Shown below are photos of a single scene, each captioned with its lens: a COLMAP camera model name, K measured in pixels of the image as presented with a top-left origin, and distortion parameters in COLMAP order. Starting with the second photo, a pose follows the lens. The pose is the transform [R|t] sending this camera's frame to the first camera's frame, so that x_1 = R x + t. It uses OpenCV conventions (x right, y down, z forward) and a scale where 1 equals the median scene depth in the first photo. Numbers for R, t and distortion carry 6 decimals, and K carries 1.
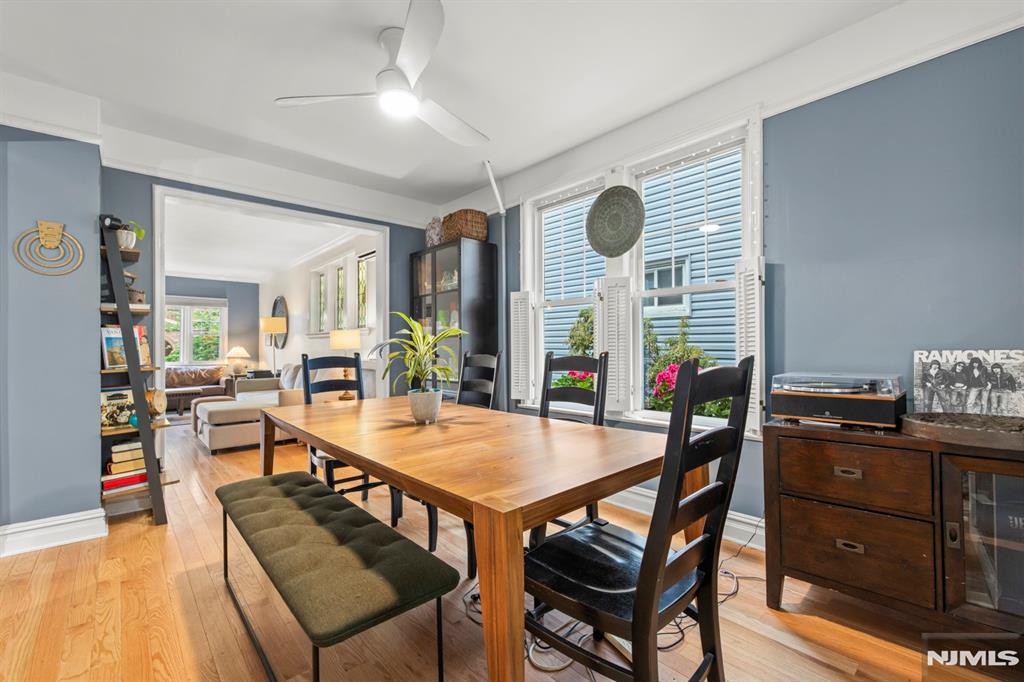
lens RADIAL K [[437.5, 0, 513.2], [0, 437.5, 343.3], [0, 0, 1]] dist [0.005615, 0.000290]
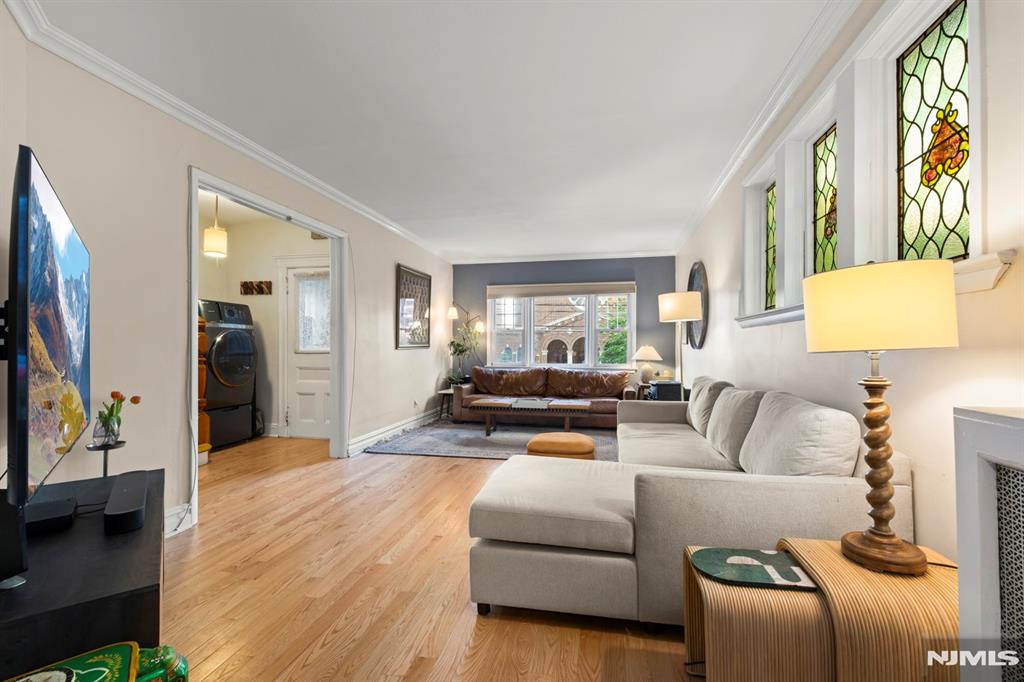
lens RADIAL K [[437.5, 0, 512.9], [0, 437.5, 342.4], [0, 0, 1]] dist [0.005615, 0.000290]
pose [[0.585770, -0.007132, -0.810446, -0.182754], [0.002591, 0.999973, -0.006928, 0.007743], [0.810473, 0.001958, 0.585772, 0.417612]]
